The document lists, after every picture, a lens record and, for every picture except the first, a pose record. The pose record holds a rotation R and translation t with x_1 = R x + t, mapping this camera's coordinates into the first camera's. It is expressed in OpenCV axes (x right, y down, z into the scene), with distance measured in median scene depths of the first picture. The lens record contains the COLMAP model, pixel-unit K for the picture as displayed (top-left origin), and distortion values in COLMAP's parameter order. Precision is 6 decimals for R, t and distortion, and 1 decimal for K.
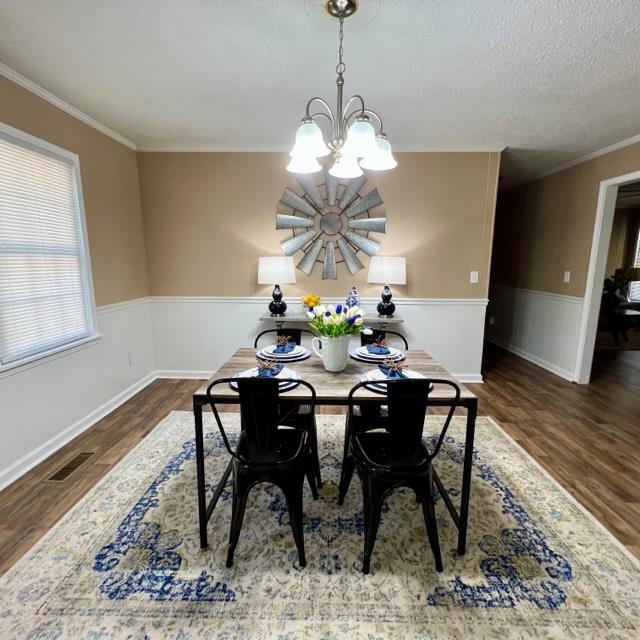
lens RADIAL K [[340.1, 0, 322.1], [0, 340.1, 320.7], [0, 0, 1]] dist [-0.002321, -0.000162]
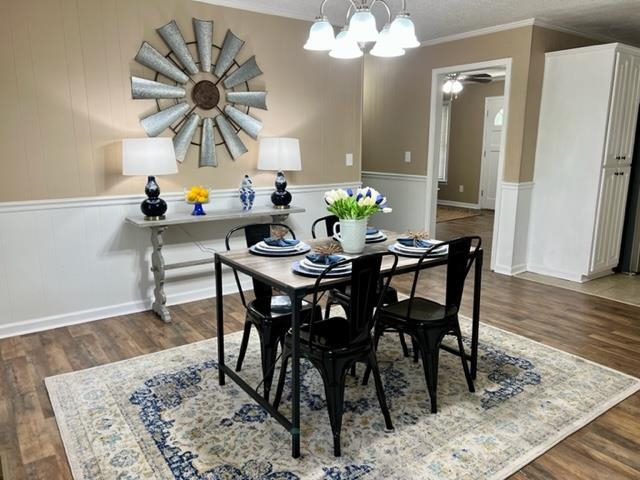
lens RADIAL K [[476.4, 0, 323.4], [0, 476.4, 242.1], [0, 0, 1]] dist [0.023535, -0.005953]
pose [[0.798849, -0.128274, 0.587696, -0.459842], [0.108347, 0.991703, 0.069180, 0.002886], [-0.591694, 0.008410, 0.806119, -0.044096]]
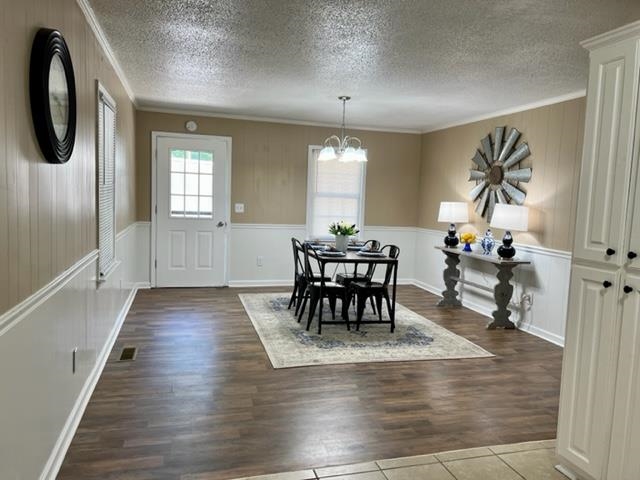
lens RADIAL K [[476.4, 0, 320.8], [0, 476.4, 238.2], [0, 0, 1]] dist [0.023535, -0.005953]
pose [[0.281356, 0.086361, -0.955710, 1.476208], [-0.213091, 0.976699, 0.025525, 0.009356], [0.935645, 0.196472, 0.293202, 0.006678]]
